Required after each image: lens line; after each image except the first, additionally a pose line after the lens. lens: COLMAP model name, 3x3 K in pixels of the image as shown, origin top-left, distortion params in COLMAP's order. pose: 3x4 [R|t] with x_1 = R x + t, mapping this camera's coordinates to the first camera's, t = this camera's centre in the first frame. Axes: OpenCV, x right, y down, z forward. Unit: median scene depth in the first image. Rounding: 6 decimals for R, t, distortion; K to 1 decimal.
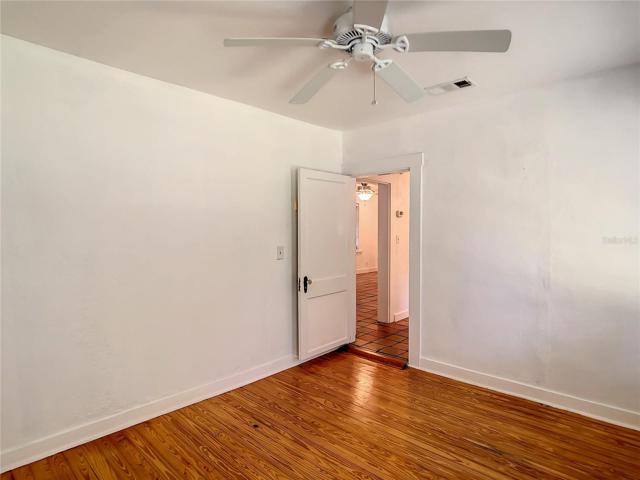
lens RADIAL K [[359.8, 0, 319.8], [0, 359.8, 240.5], [0, 0, 1]] dist [-0.029446, 0.006224]
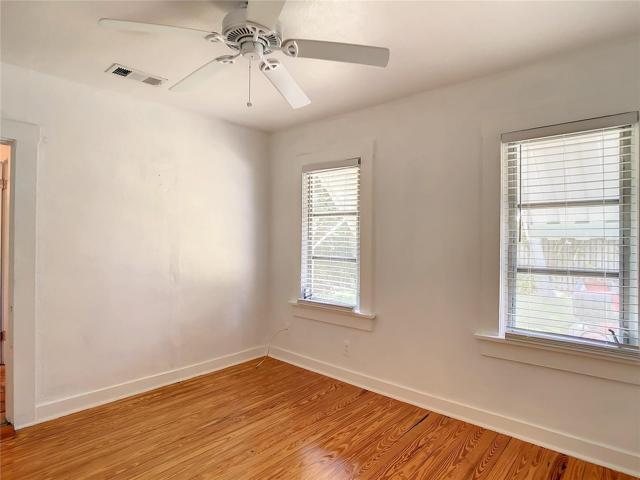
lens RADIAL K [[384.8, 0, 307.9], [0, 384.8, 239.1], [0, 0, 1]] dist [-0.009518, -0.002681]
pose [[-0.016612, -0.006514, 0.999841, -0.660576], [0.018022, 0.999814, 0.006813, -0.008798], [-0.999700, 0.018133, -0.016491, 0.612633]]
